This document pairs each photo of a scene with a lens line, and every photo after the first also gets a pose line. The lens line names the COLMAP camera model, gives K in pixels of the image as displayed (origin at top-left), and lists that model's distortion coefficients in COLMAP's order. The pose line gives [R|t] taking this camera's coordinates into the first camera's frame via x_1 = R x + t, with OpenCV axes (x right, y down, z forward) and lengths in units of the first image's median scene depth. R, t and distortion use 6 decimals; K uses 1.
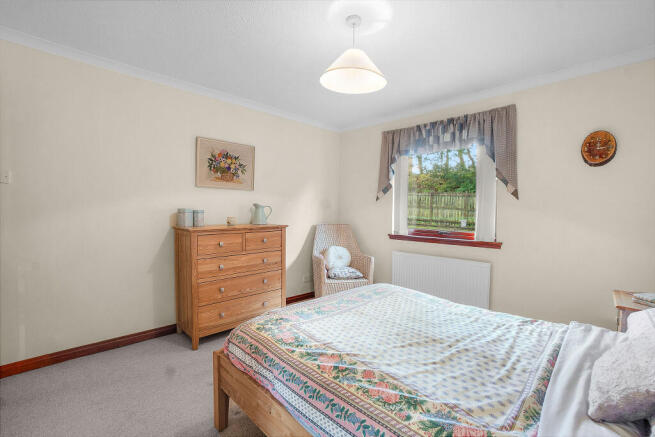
lens RADIAL K [[290.0, 0, 327.5], [0, 290.0, 218.5], [0, 0, 1]] dist [-0.000711, -0.000029]
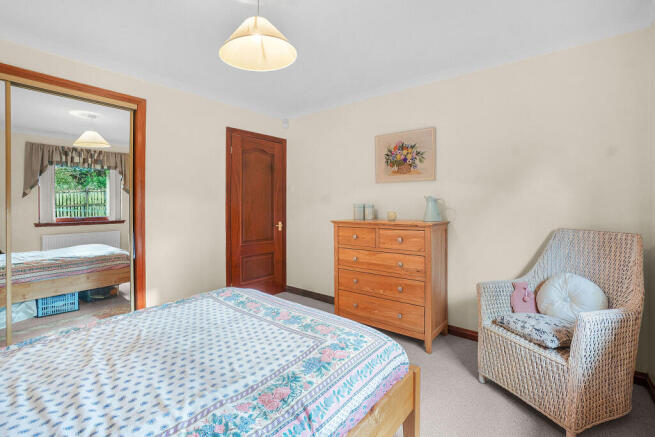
lens RADIAL K [[297.1, 0, 327.2], [0, 297.1, 210.0], [0, 0, 1]] dist [-0.001371, 0.000024]
pose [[0.152474, 0.014679, -0.988198, 0.580423], [-0.025006, 0.999627, 0.010991, -0.016412], [0.987991, 0.023035, 0.152784, 0.624576]]
